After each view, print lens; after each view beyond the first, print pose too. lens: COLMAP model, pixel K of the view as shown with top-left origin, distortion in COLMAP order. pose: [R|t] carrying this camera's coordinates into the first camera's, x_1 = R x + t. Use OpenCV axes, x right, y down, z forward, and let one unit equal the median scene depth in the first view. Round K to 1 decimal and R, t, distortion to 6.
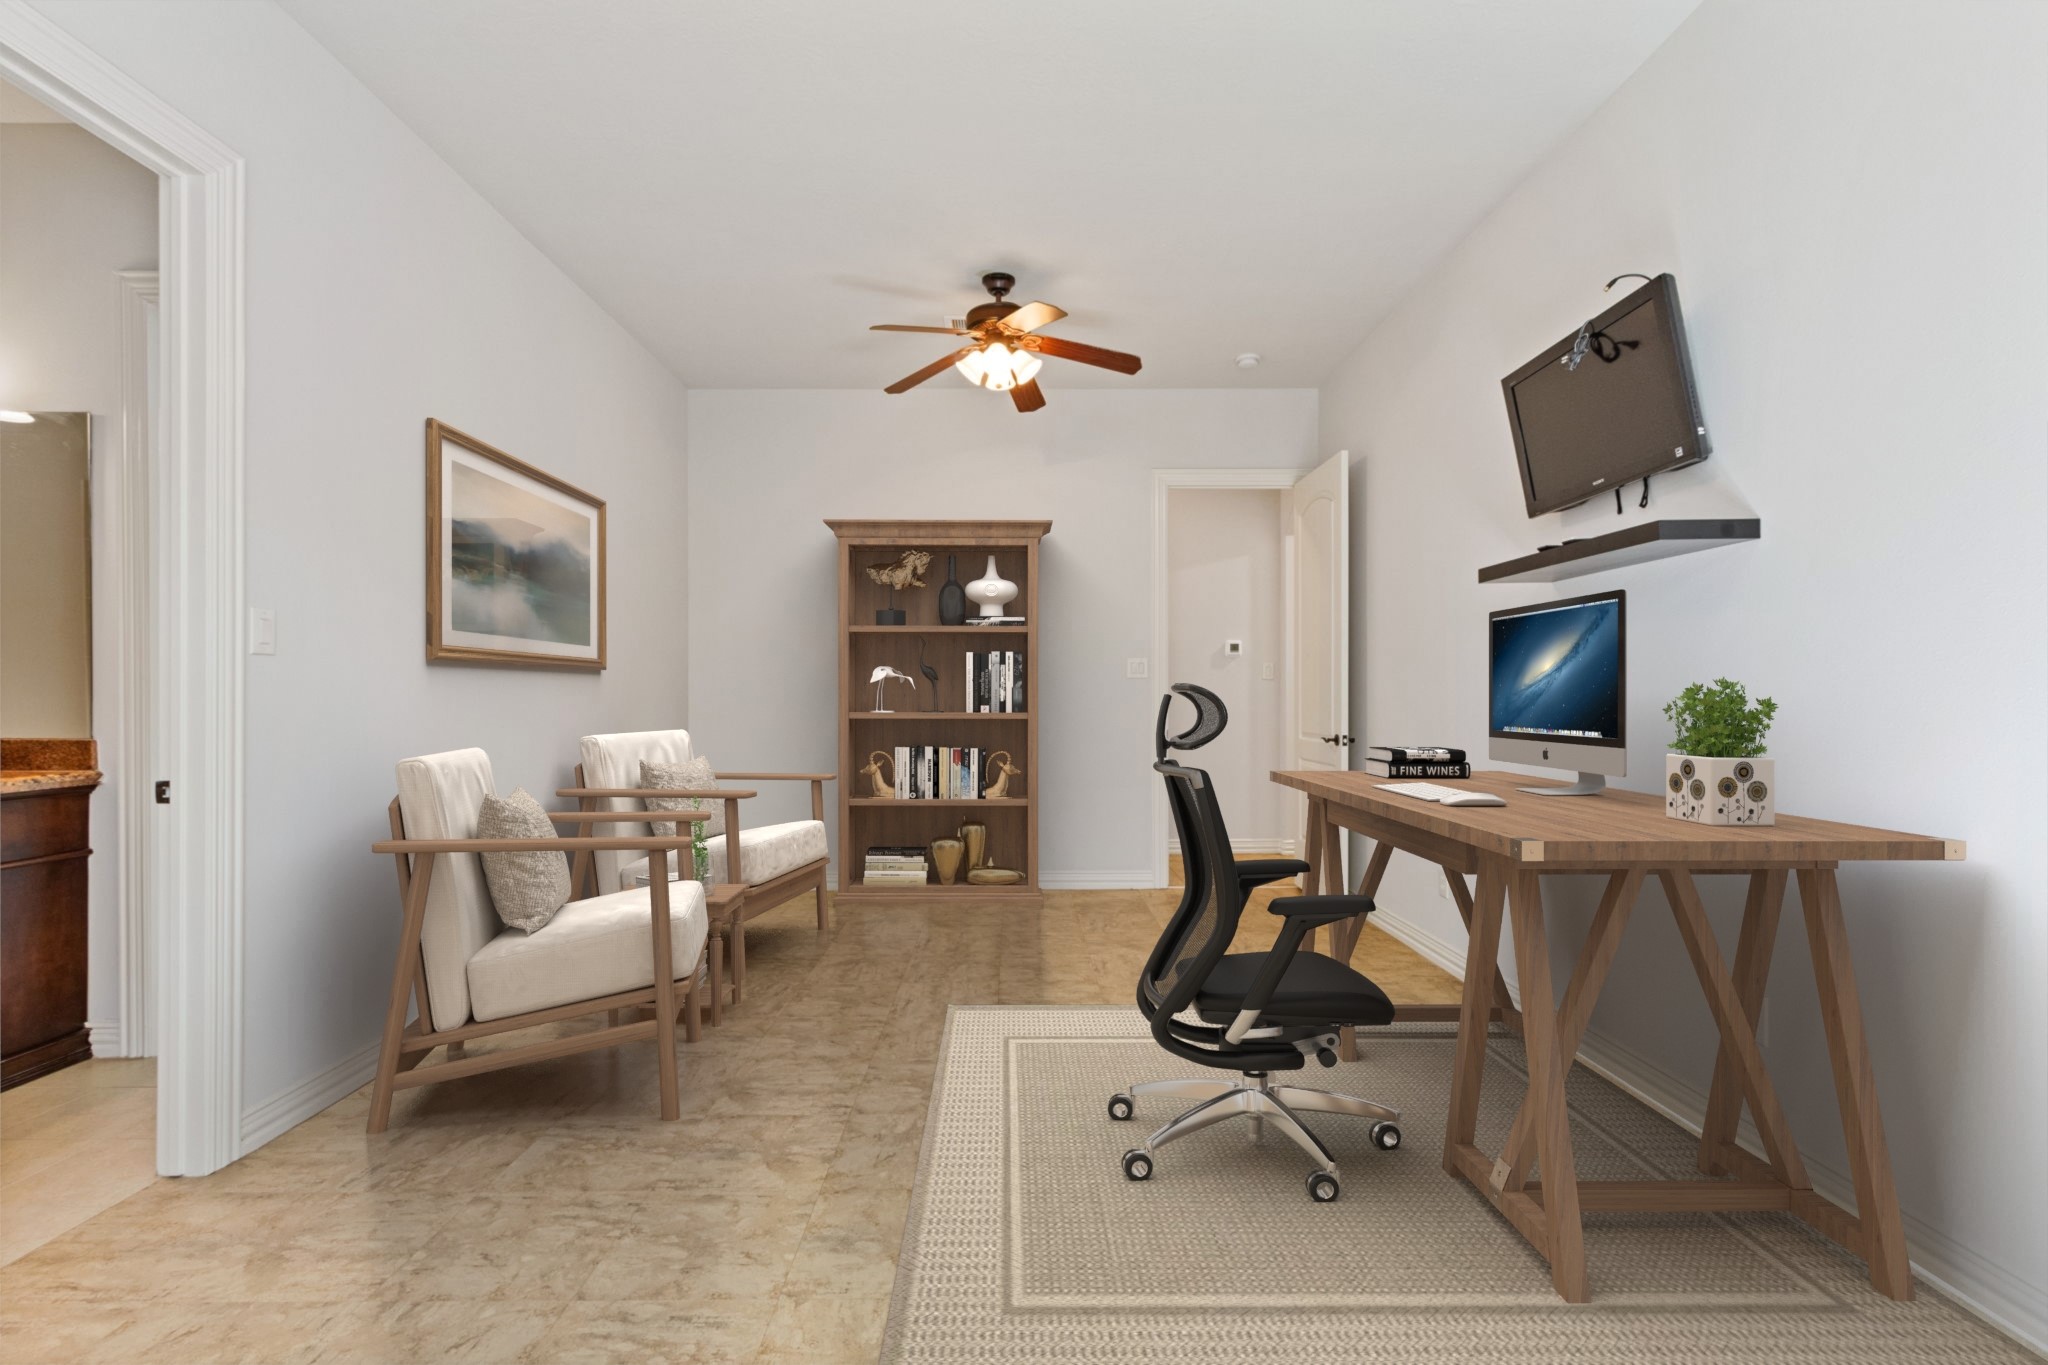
lens RADIAL K [[939.0, 0, 1022.2], [0, 939.0, 692.4], [0, 0, 1]] dist [0.000385, -0.000674]
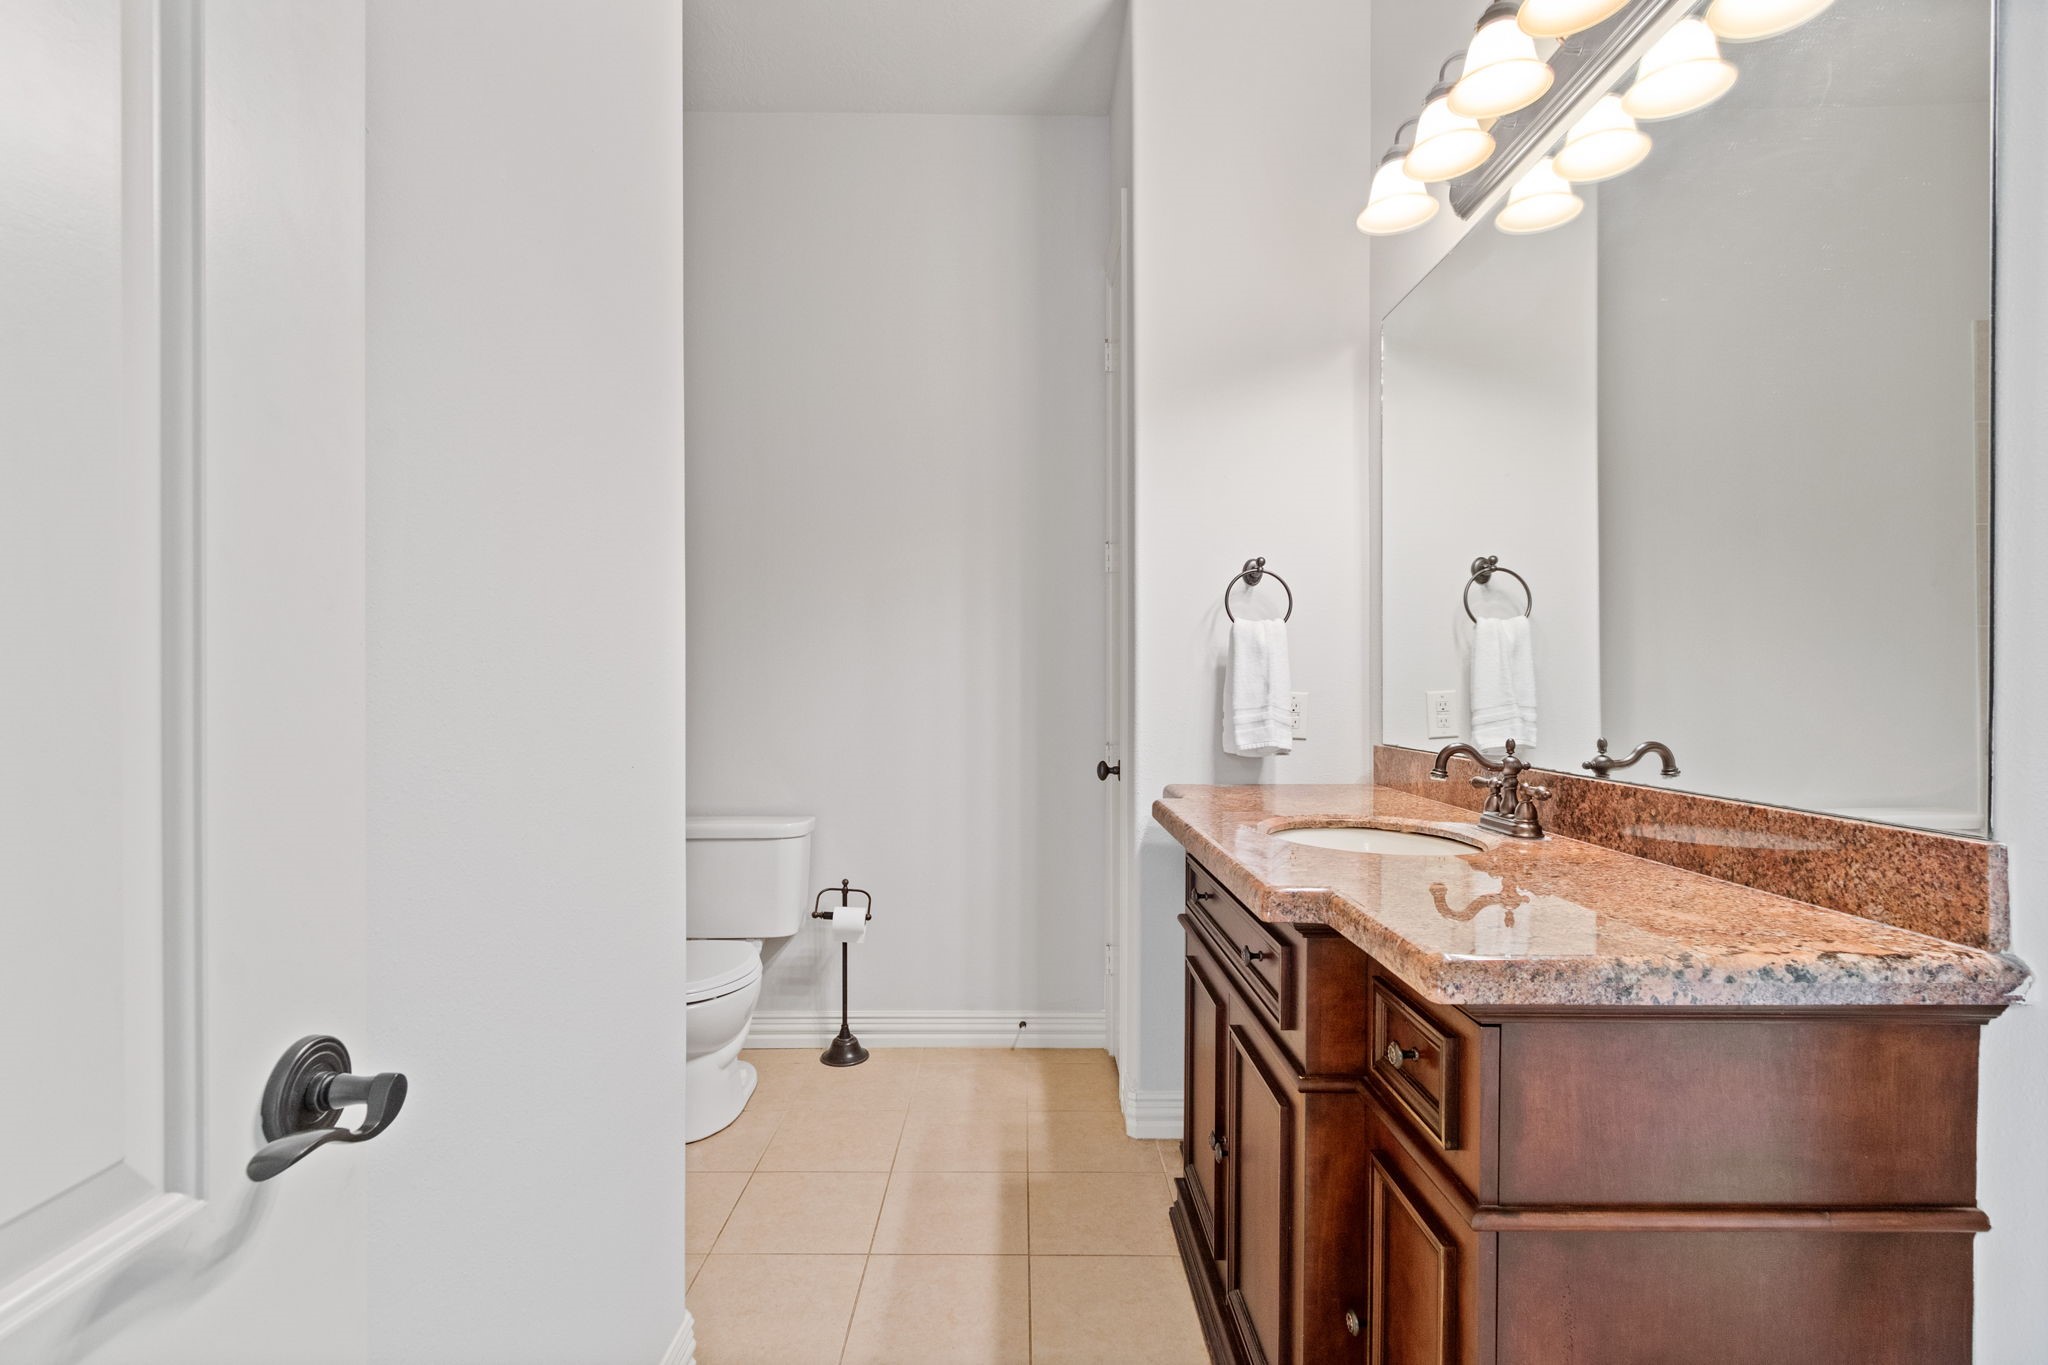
lens RADIAL K [[939.0, 0, 1022.2], [0, 939.0, 692.4], [0, 0, 1]] dist [0.000385, -0.000674]
pose [[-0.010517, 0.006451, -0.999924, -0.699703], [-0.002774, 0.999975, 0.006480, 0.002288], [0.999941, 0.002842, -0.010498, 0.705120]]
